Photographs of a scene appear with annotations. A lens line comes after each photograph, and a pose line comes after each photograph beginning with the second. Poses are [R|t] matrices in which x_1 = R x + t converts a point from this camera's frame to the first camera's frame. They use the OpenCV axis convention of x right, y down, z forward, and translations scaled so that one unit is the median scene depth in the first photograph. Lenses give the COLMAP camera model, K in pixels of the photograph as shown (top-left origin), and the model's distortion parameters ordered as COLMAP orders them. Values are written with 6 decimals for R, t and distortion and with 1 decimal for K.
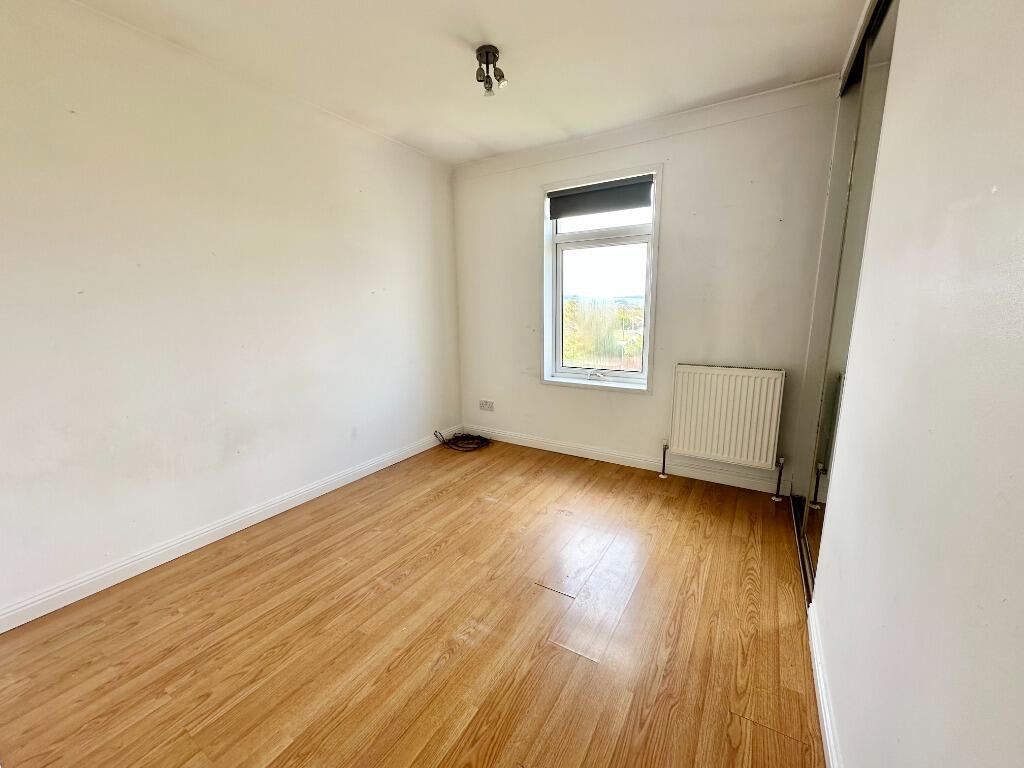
lens RADIAL K [[406.1, 0, 511.1], [0, 406.1, 384.3], [0, 0, 1]] dist [0.008679, -0.000157]
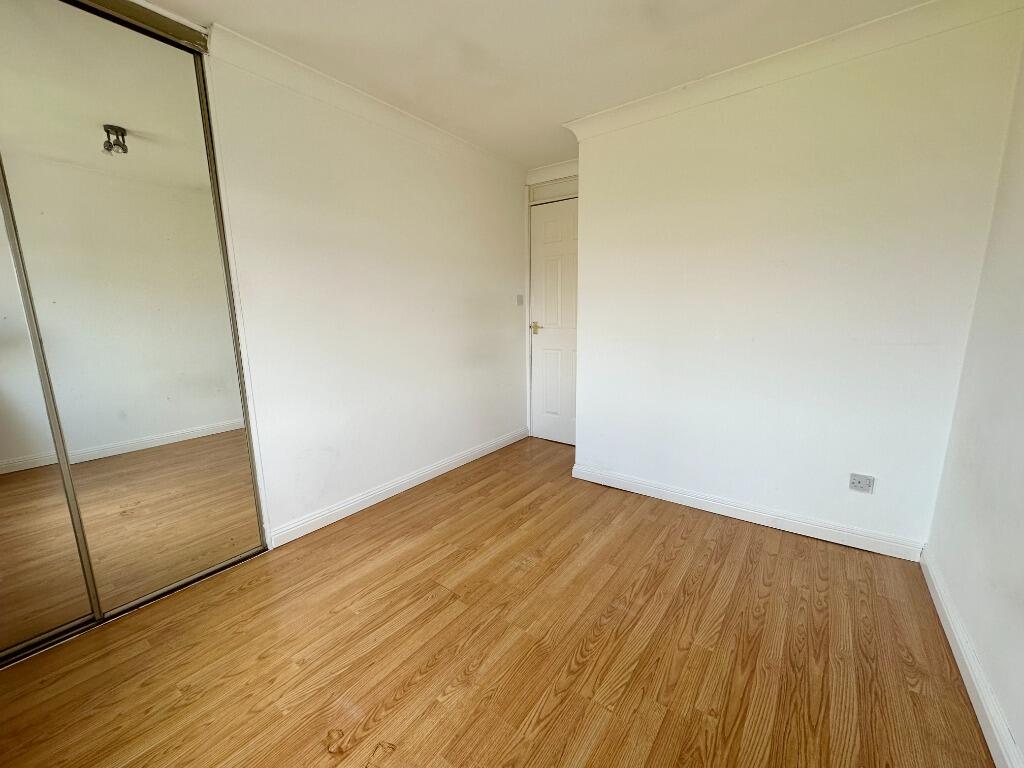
lens RADIAL K [[406.1, 0, 510.3], [0, 406.1, 385.8], [0, 0, 1]] dist [0.008679, -0.000157]
pose [[-0.994979, 0.009368, 0.099647, -0.166754], [0.044991, 0.931210, 0.361696, -0.331267], [-0.089404, 0.364363, -0.926956, 1.790329]]
